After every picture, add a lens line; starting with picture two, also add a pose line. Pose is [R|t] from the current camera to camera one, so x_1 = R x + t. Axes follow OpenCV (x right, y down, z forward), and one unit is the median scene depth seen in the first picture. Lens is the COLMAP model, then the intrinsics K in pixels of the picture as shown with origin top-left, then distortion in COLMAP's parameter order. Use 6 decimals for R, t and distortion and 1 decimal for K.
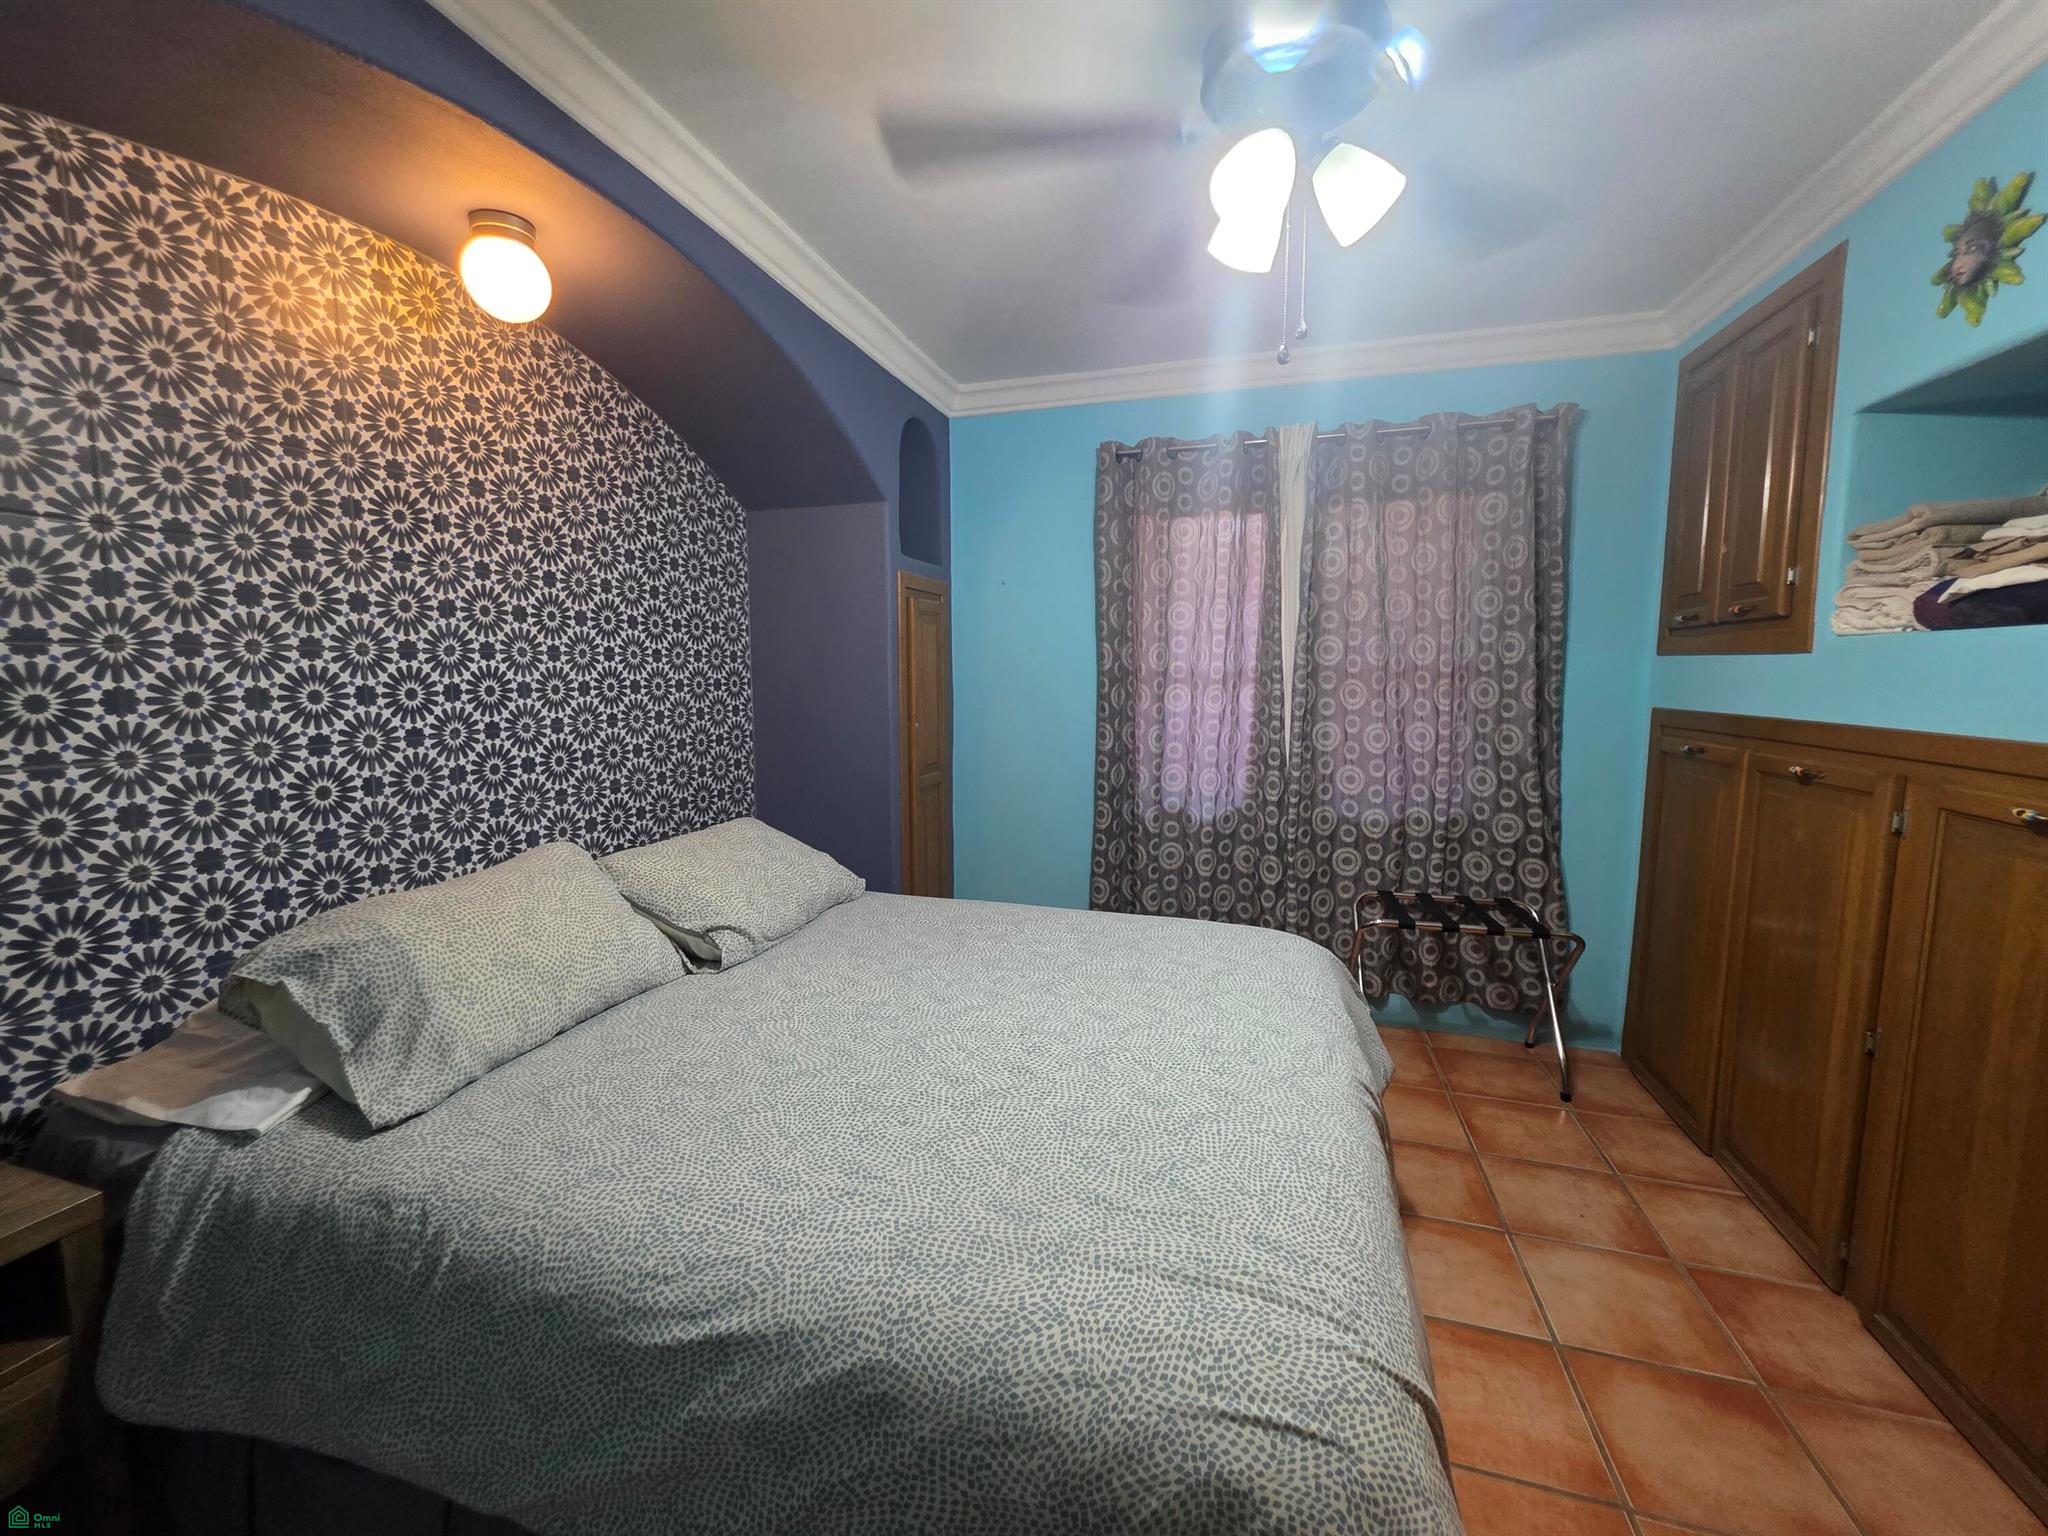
lens RADIAL K [[820.7, 0, 1003.5], [0, 820.7, 759.5], [0, 0, 1]] dist [-0.000243, 0.000287]
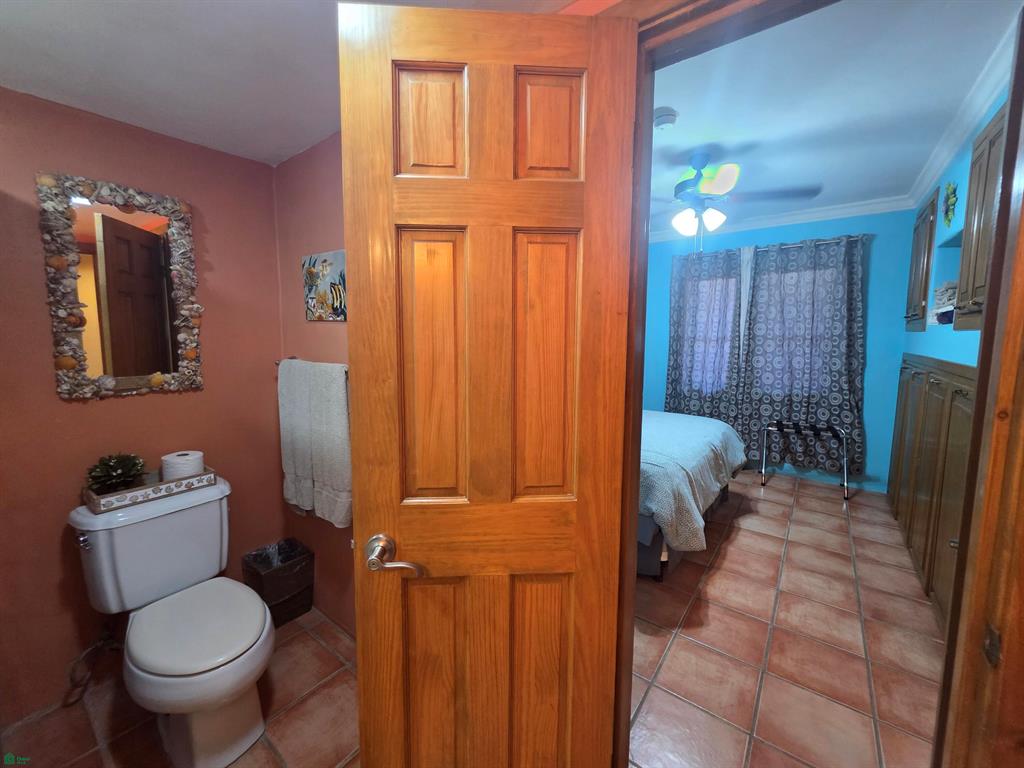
lens RADIAL K [[410.4, 0, 500.9], [0, 410.4, 375.1], [0, 0, 1]] dist [-0.000243, 0.000287]
pose [[0.938526, 0.036681, -0.343253, 0.141636], [-0.040879, 0.999152, -0.005001, 0.111231], [0.342778, 0.018725, 0.939230, -1.055527]]
